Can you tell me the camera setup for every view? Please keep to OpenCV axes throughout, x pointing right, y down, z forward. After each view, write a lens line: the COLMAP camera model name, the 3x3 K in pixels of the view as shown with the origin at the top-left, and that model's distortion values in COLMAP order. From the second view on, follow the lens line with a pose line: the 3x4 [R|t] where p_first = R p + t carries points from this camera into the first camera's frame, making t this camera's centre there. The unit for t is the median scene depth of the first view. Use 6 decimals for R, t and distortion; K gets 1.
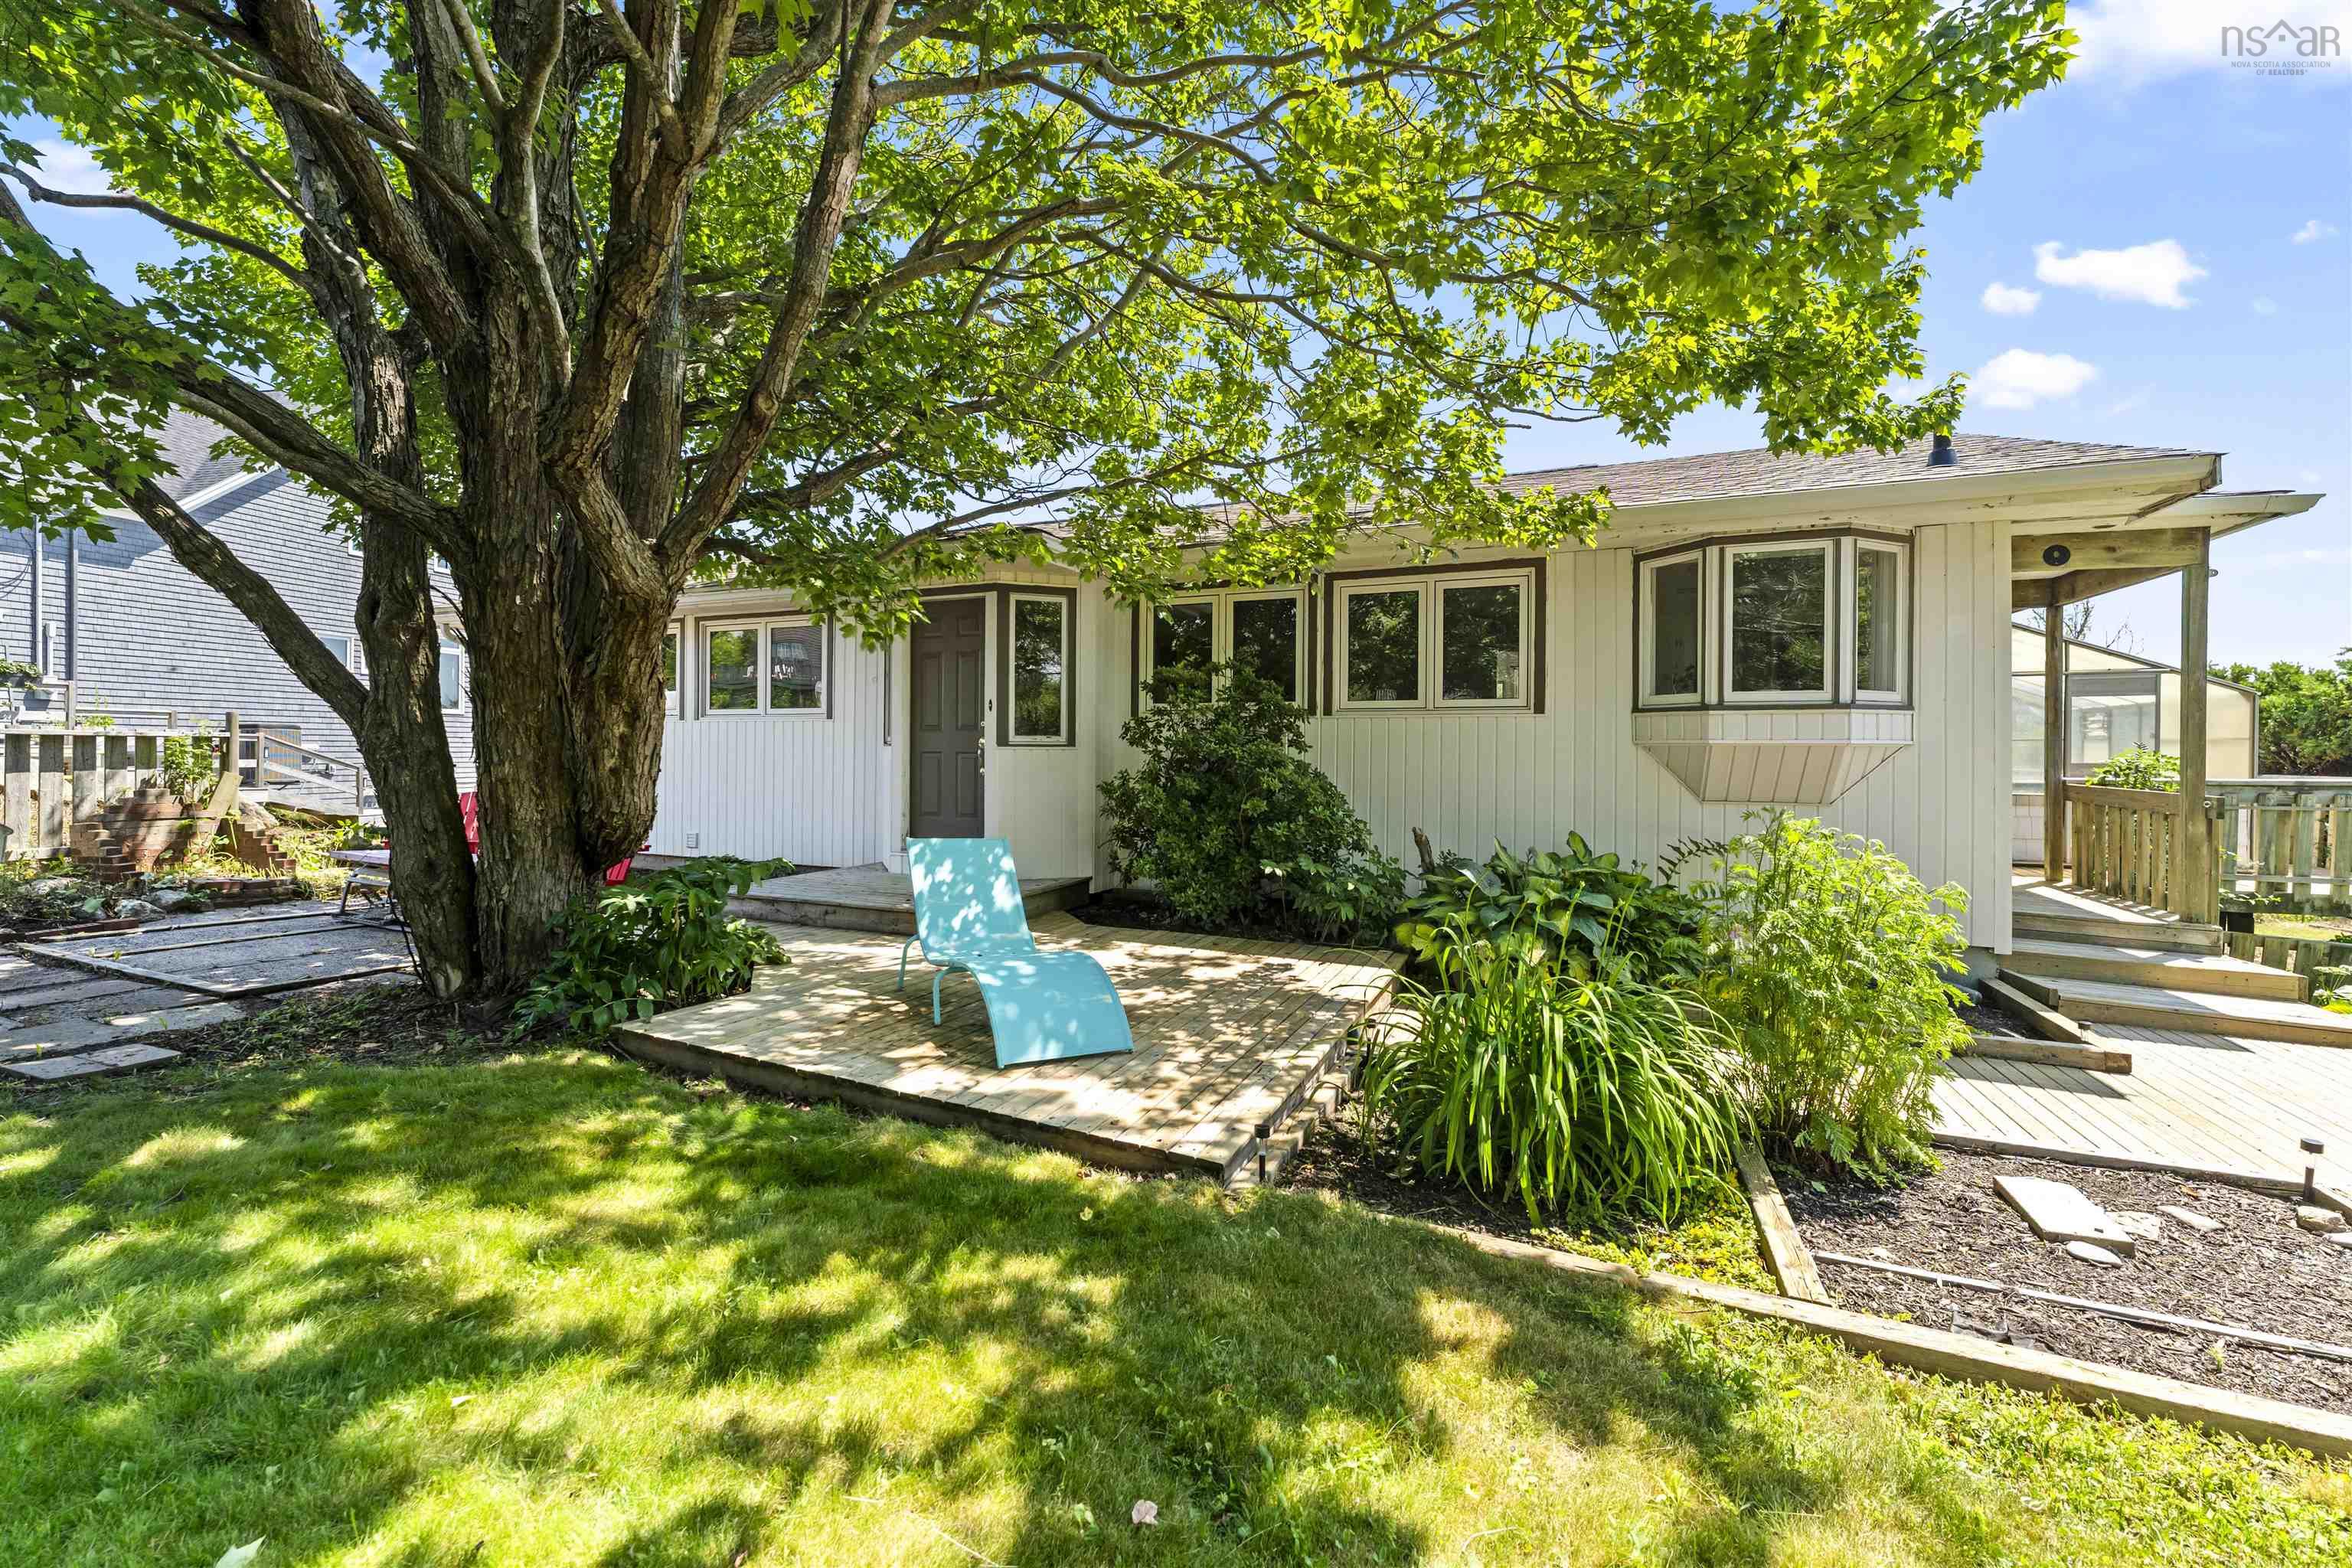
lens RADIAL K [[986.2, 0, 1161.6], [0, 986.2, 759.1], [0, 0, 1]] dist [0.002742, 0.000011]
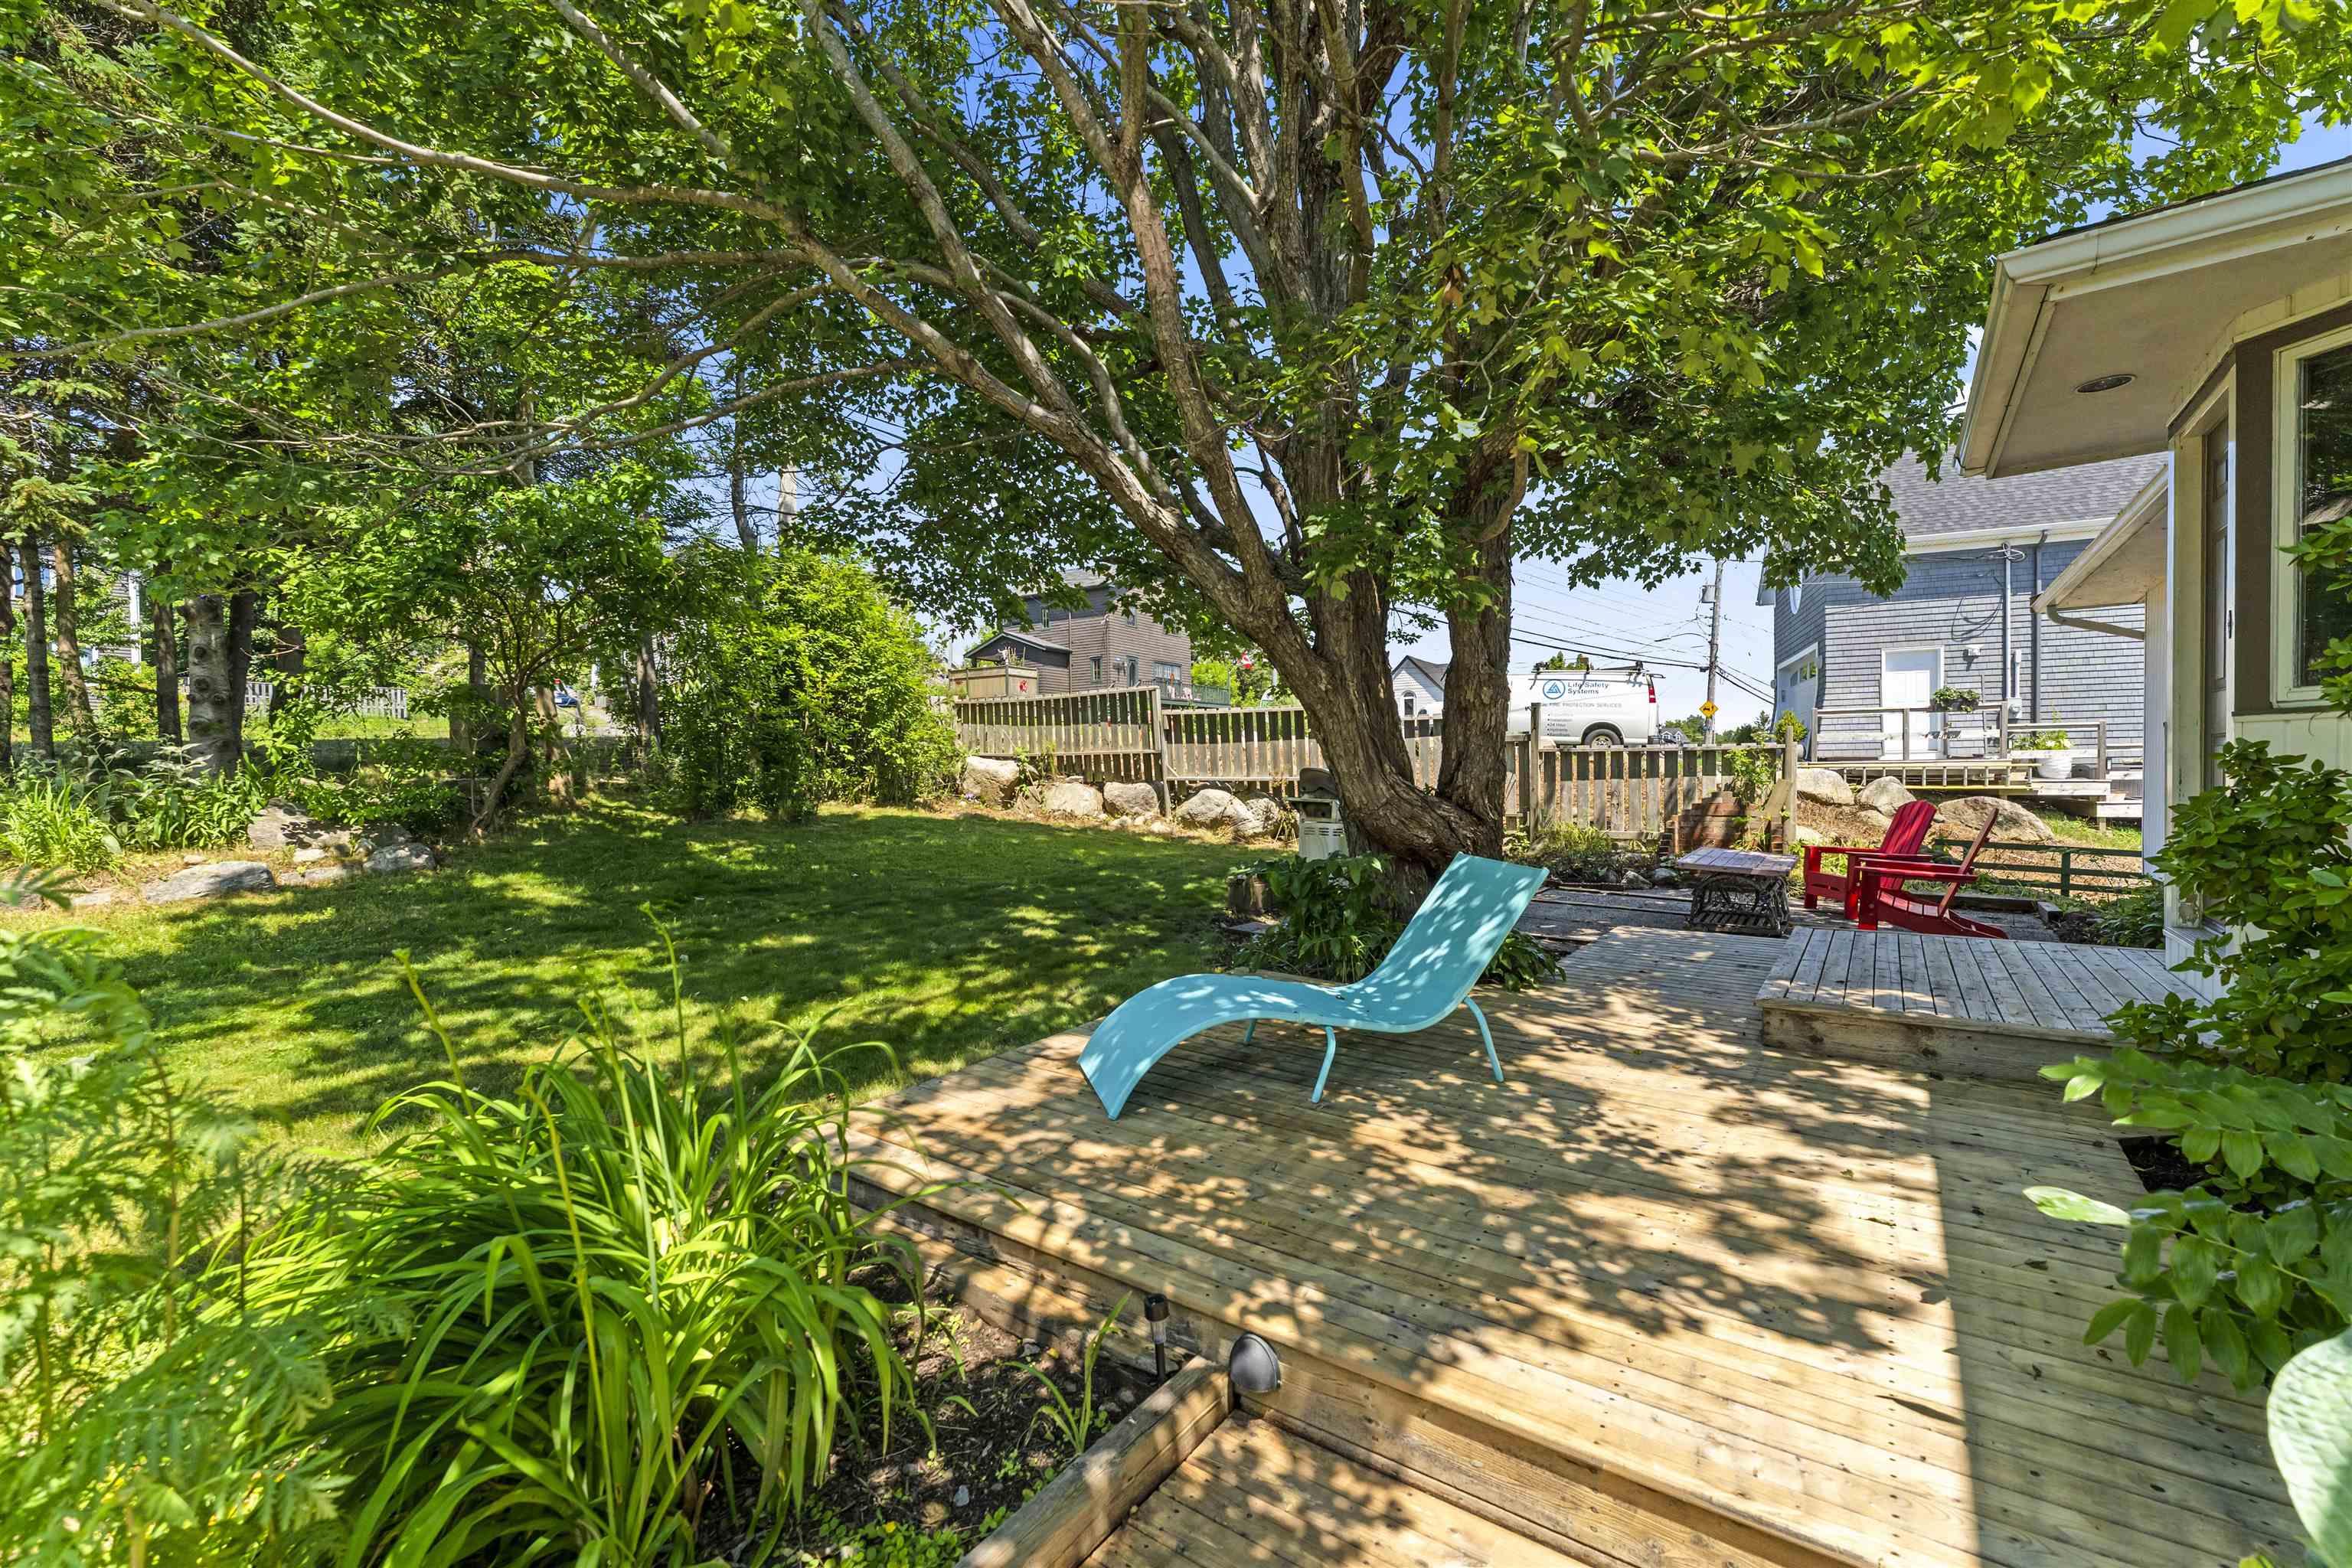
lens RADIAL K [[986.2, 0, 1179.7], [0, 986.2, 784.9], [0, 0, 1]] dist [0.002742, 0.000011]
pose [[-0.248732, 0.006235, -0.968552, 0.470586], [0.001511, 0.999981, 0.006049, 0.016694], [0.968571, 0.000041, -0.248737, 0.813796]]
